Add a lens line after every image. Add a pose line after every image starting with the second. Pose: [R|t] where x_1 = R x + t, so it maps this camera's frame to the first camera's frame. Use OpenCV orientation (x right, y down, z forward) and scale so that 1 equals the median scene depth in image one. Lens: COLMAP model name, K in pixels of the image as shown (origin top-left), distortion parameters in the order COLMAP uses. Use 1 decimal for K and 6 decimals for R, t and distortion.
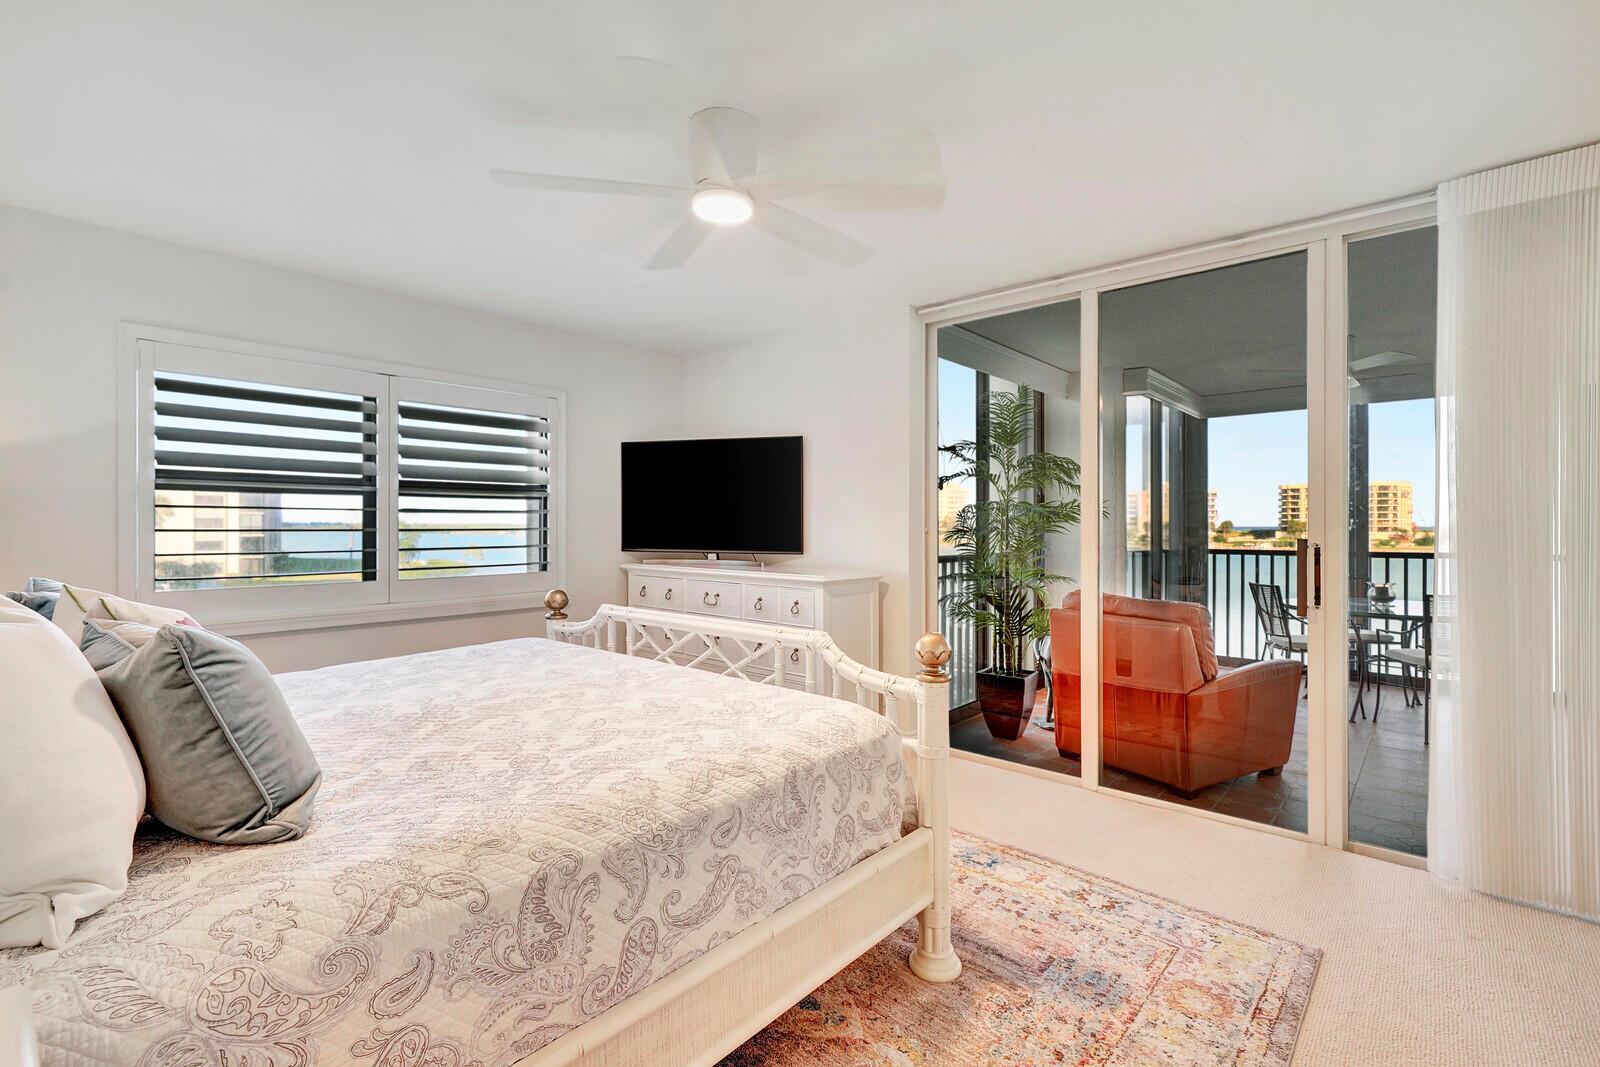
lens RADIAL K [[726.5, 0, 799.2], [0, 726.5, 536.0], [0, 0, 1]] dist [0.008188, 0.000031]
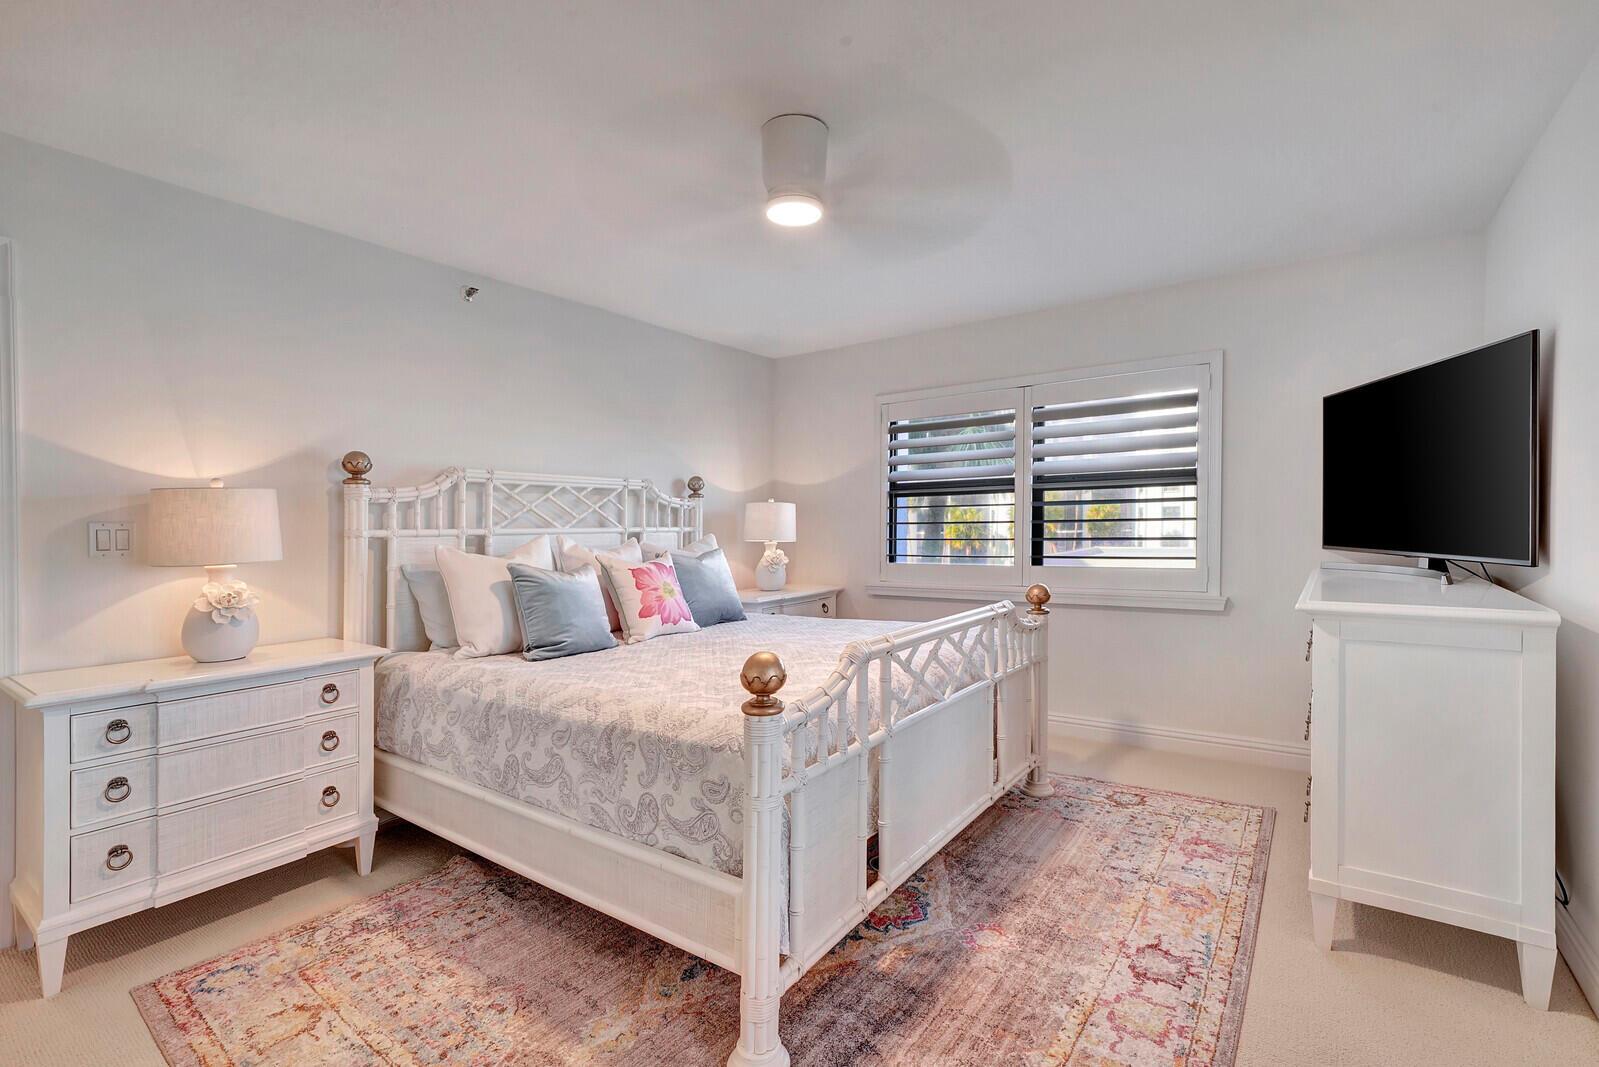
lens RADIAL K [[726.0, 0, 794.0], [0, 726.0, 517.2], [0, 0, 1]] dist [0.008188, 0.000031]
pose [[0.090303, -0.007073, -0.995889, 1.127210], [-0.000357, 0.999974, -0.007135, -0.013849], [0.995914, 0.001000, 0.090299, 1.094161]]
